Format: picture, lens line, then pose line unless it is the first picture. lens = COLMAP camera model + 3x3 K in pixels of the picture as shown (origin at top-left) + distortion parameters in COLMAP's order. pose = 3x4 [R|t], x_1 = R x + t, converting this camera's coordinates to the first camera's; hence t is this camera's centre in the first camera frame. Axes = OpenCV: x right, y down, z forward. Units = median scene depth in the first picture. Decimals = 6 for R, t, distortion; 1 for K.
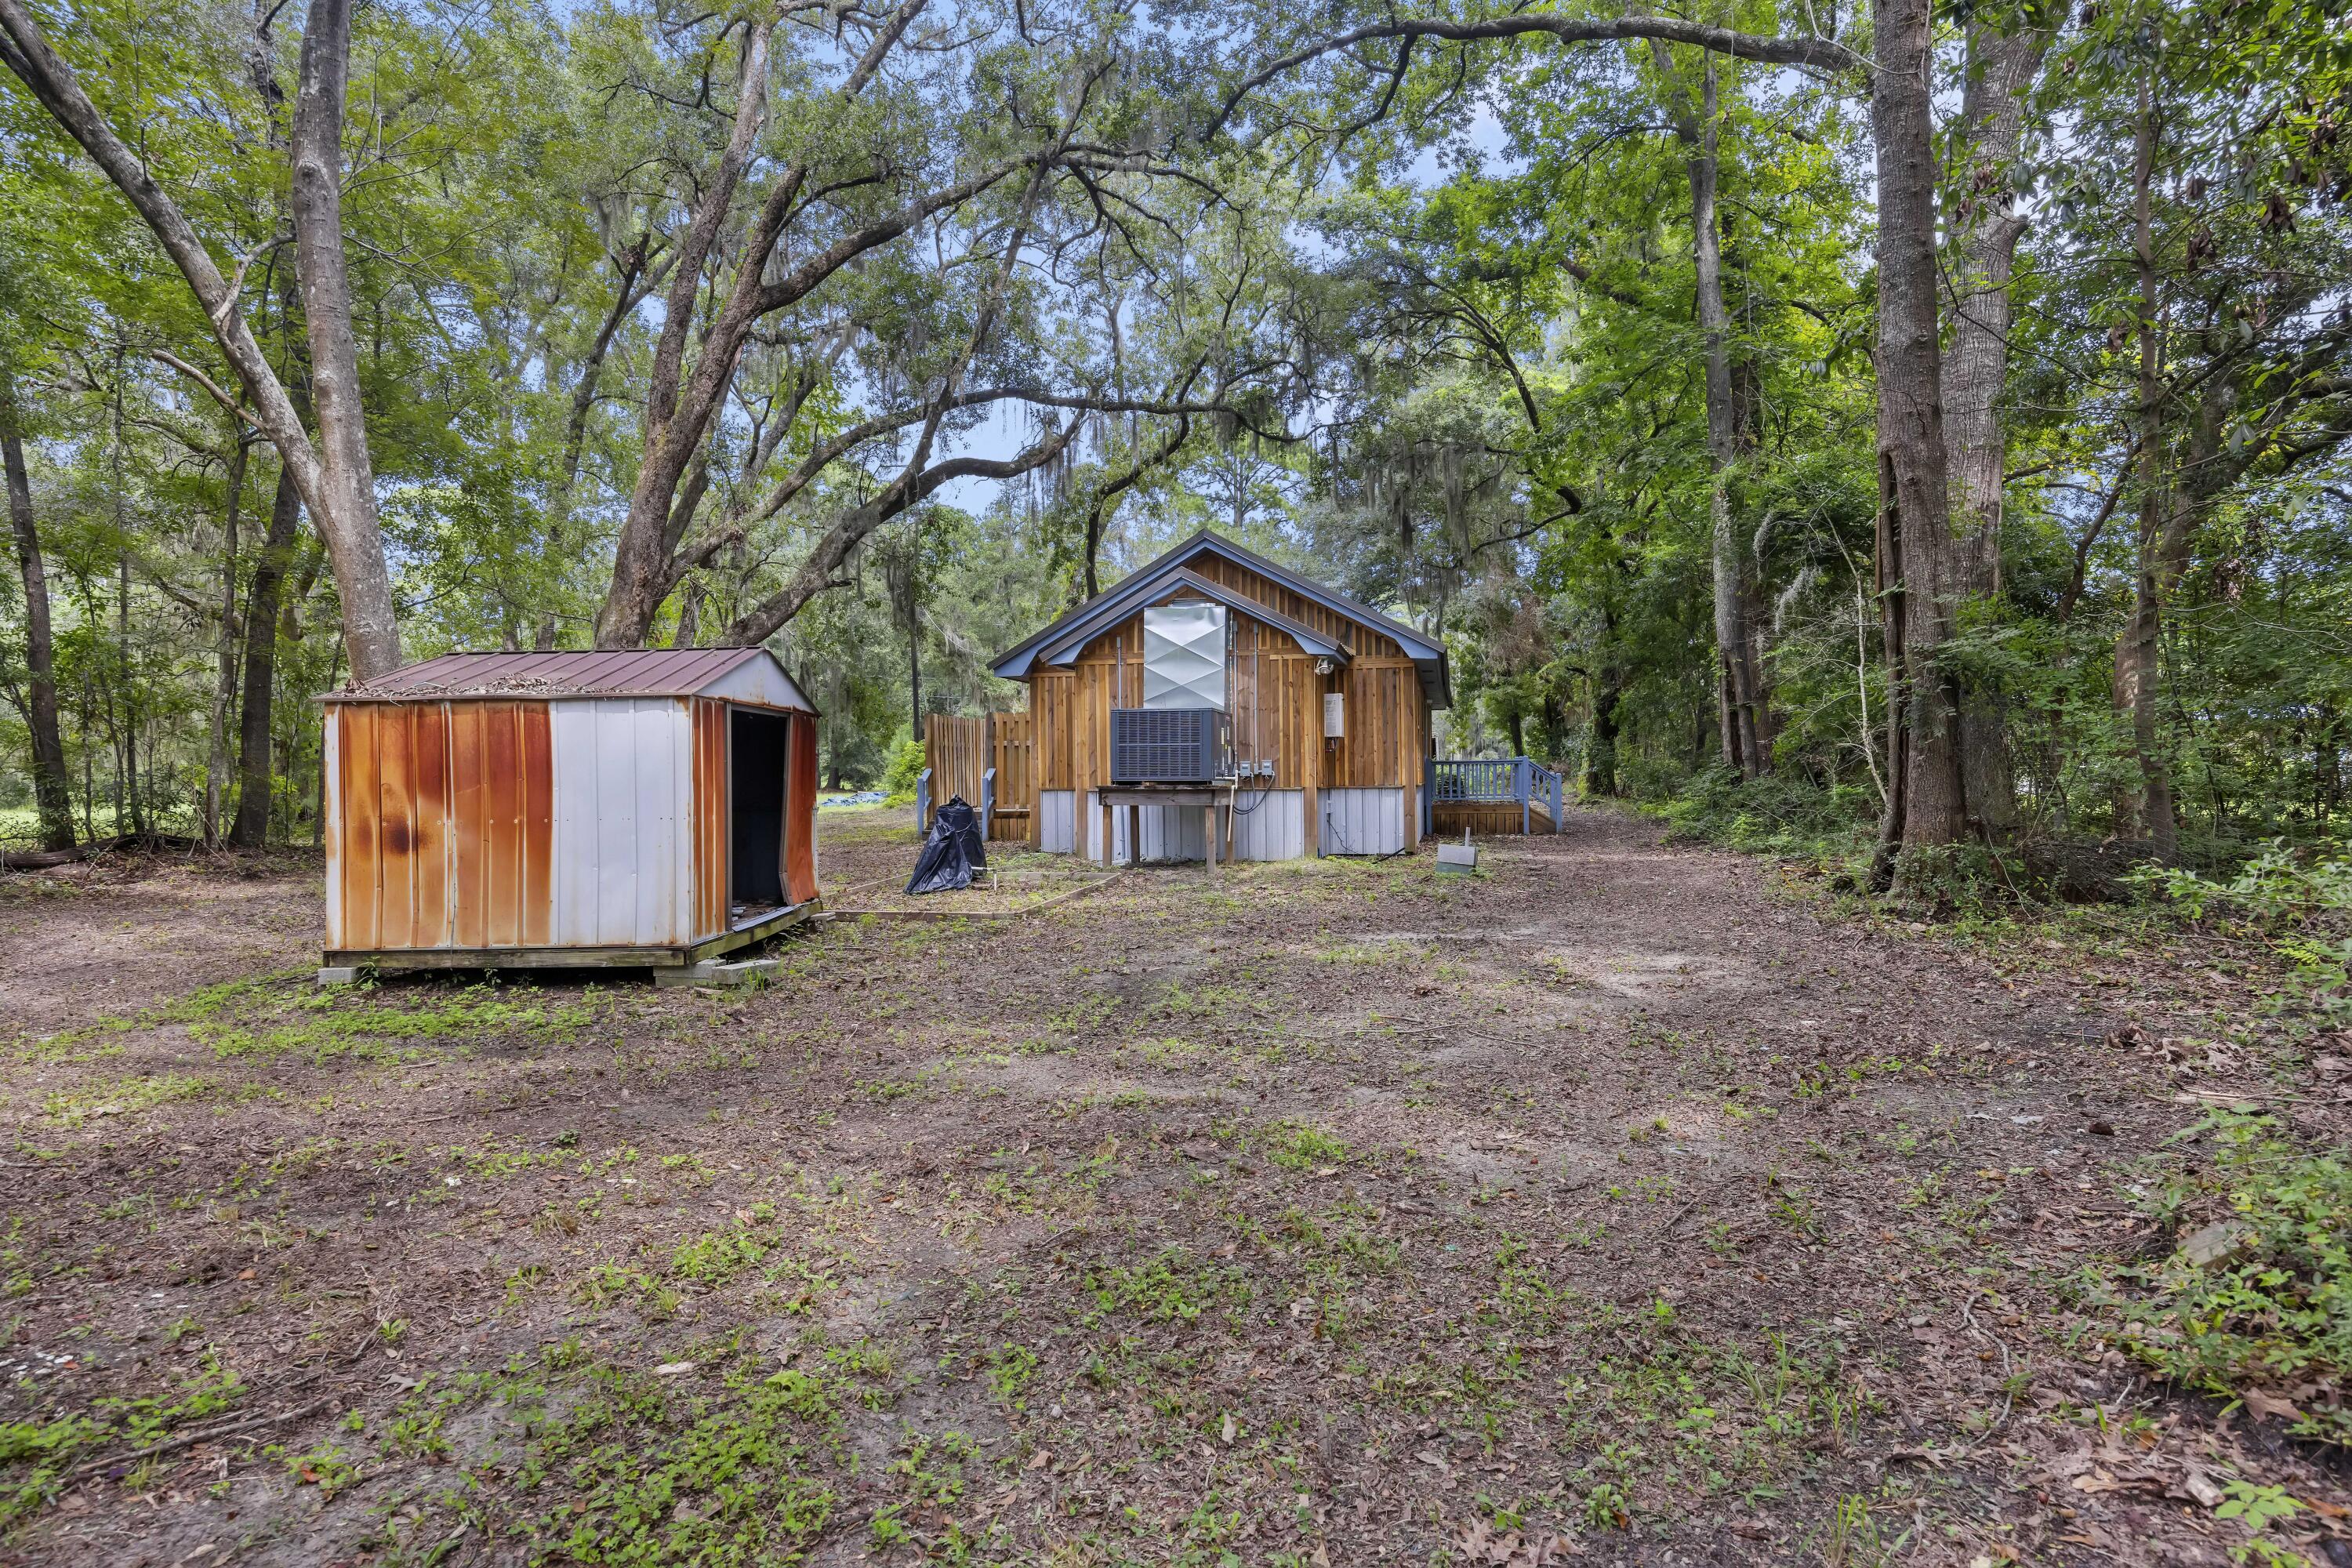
lens RADIAL K [[1357.2, 0, 1176.1], [0, 1357.2, 784.7], [0, 0, 1]] dist [-0.000379, 0.001611]
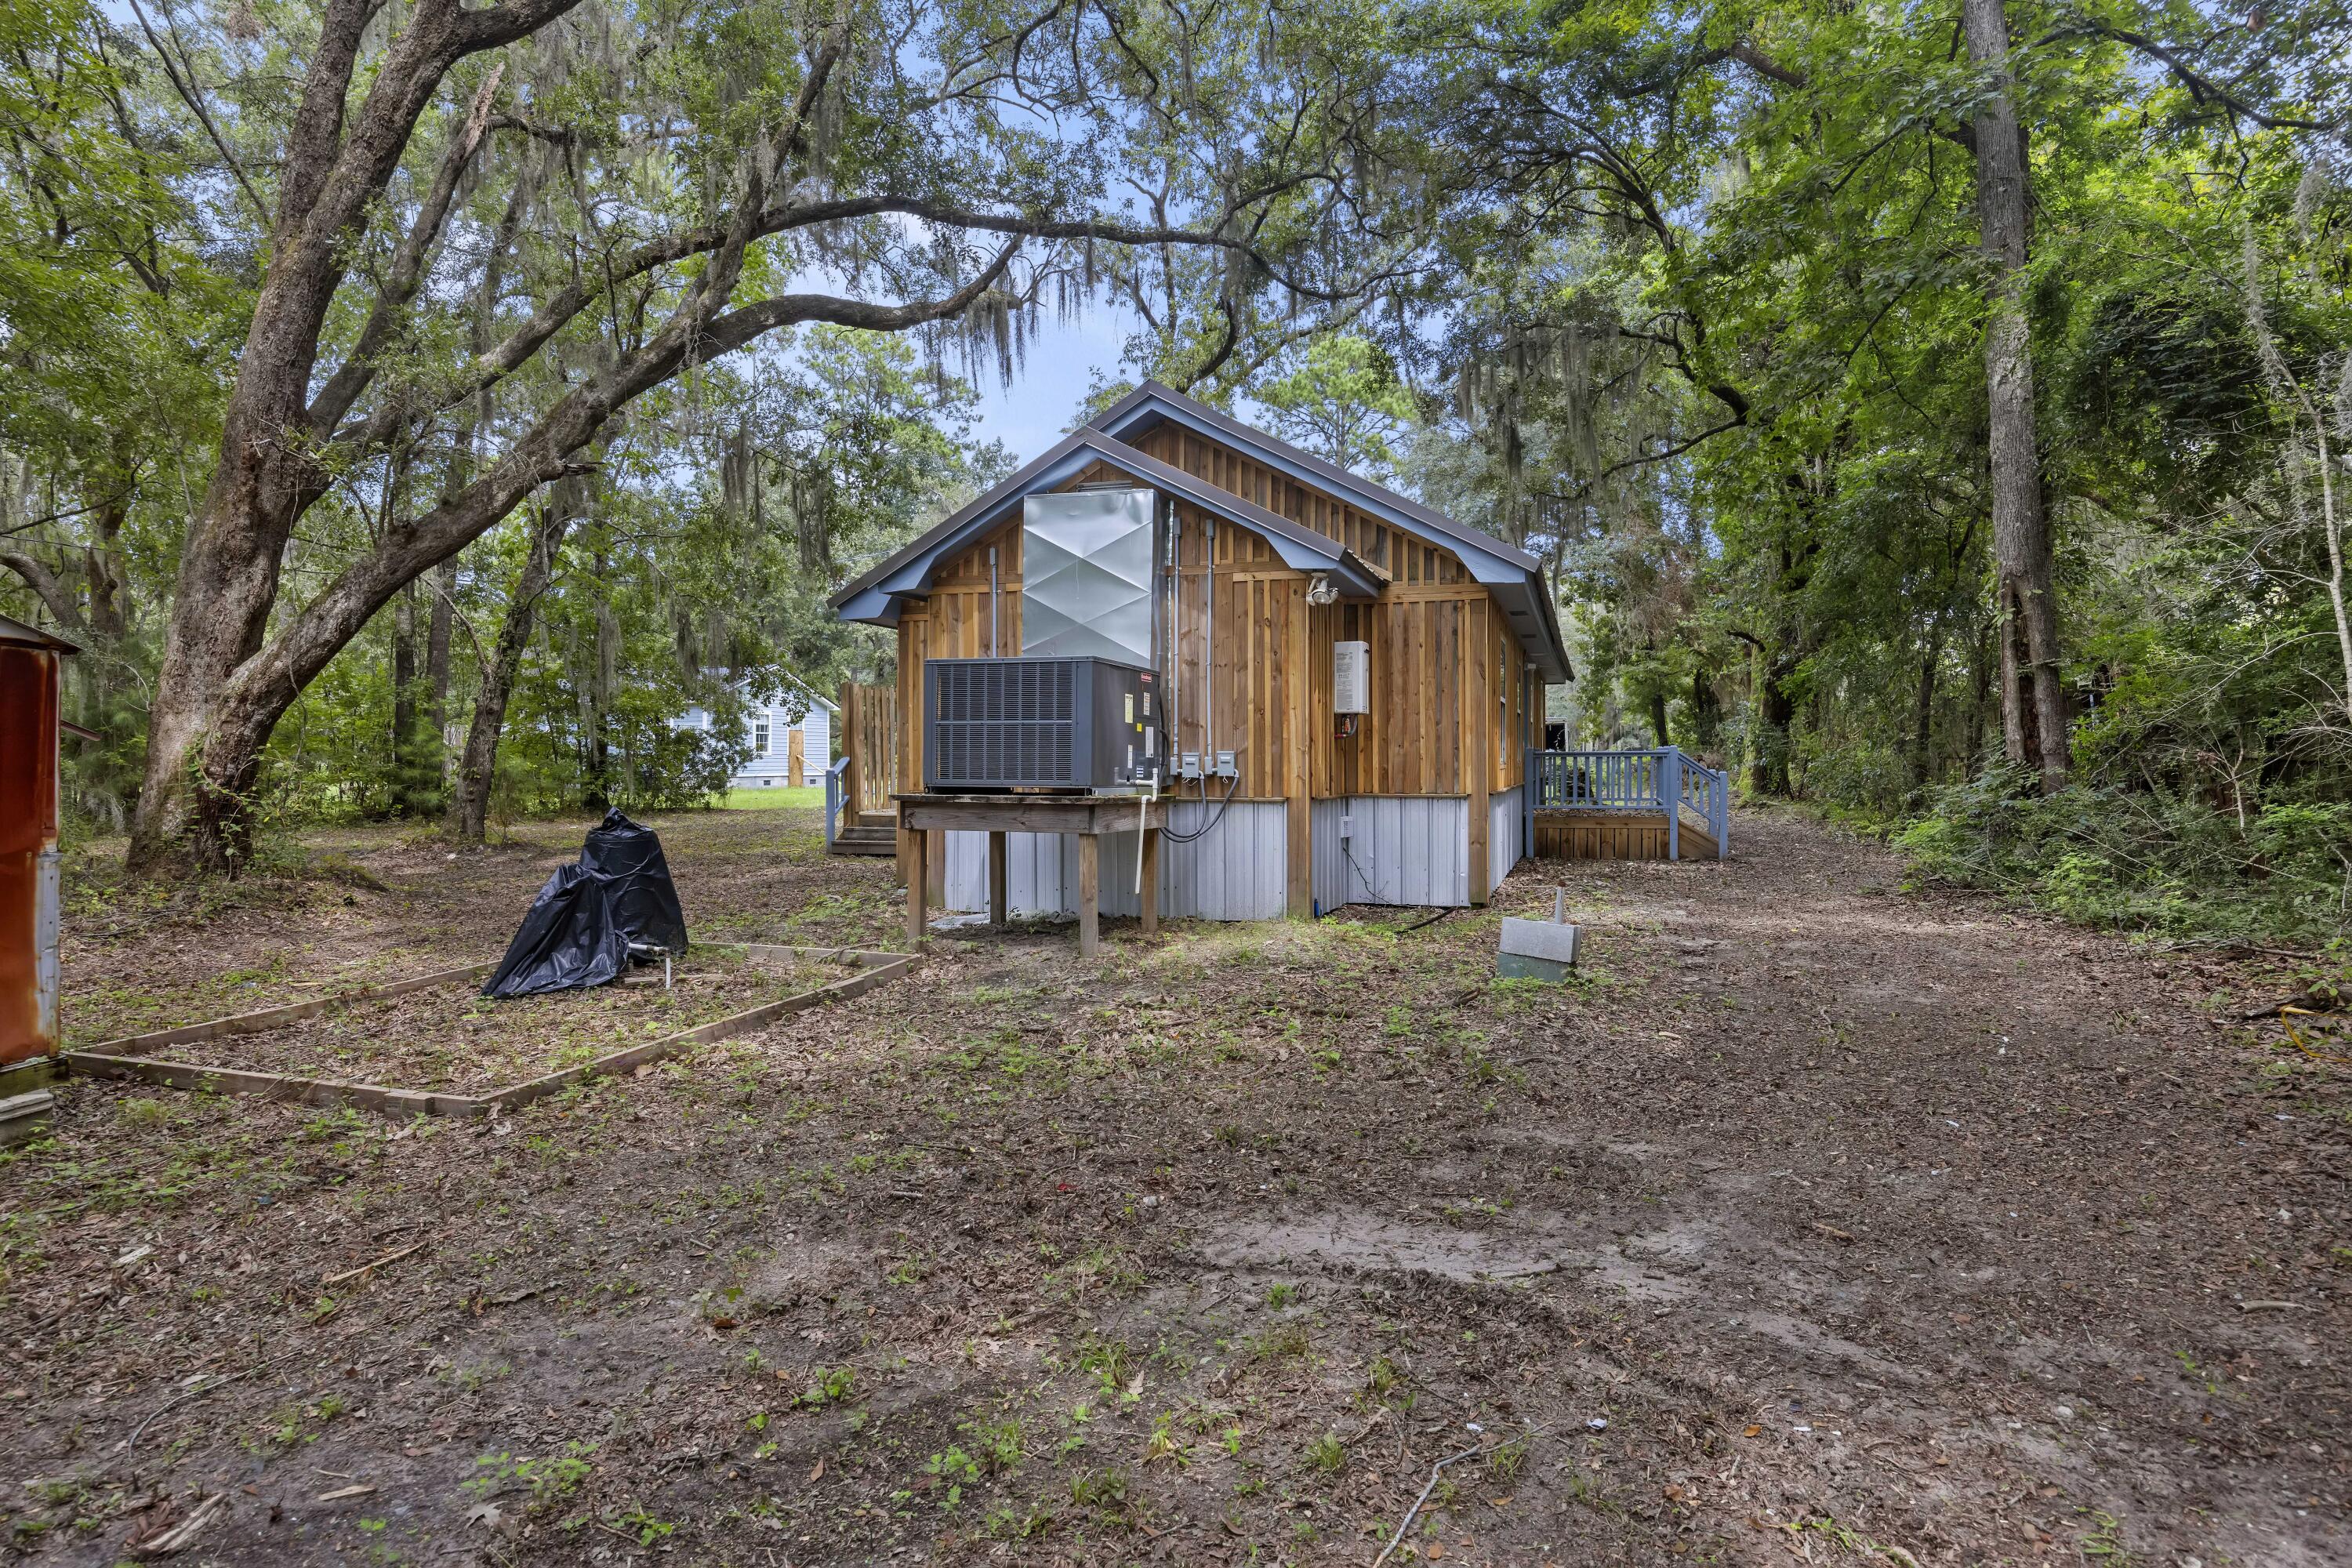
lens RADIAL K [[1357.2, 0, 1175.5], [0, 1357.2, 776.5], [0, 0, 1]] dist [-0.000379, 0.001611]
pose [[0.995295, 0.009139, -0.096459, 0.092090], [-0.008698, 0.999950, 0.004987, -0.008739], [0.096500, -0.004125, 0.995324, 0.367789]]
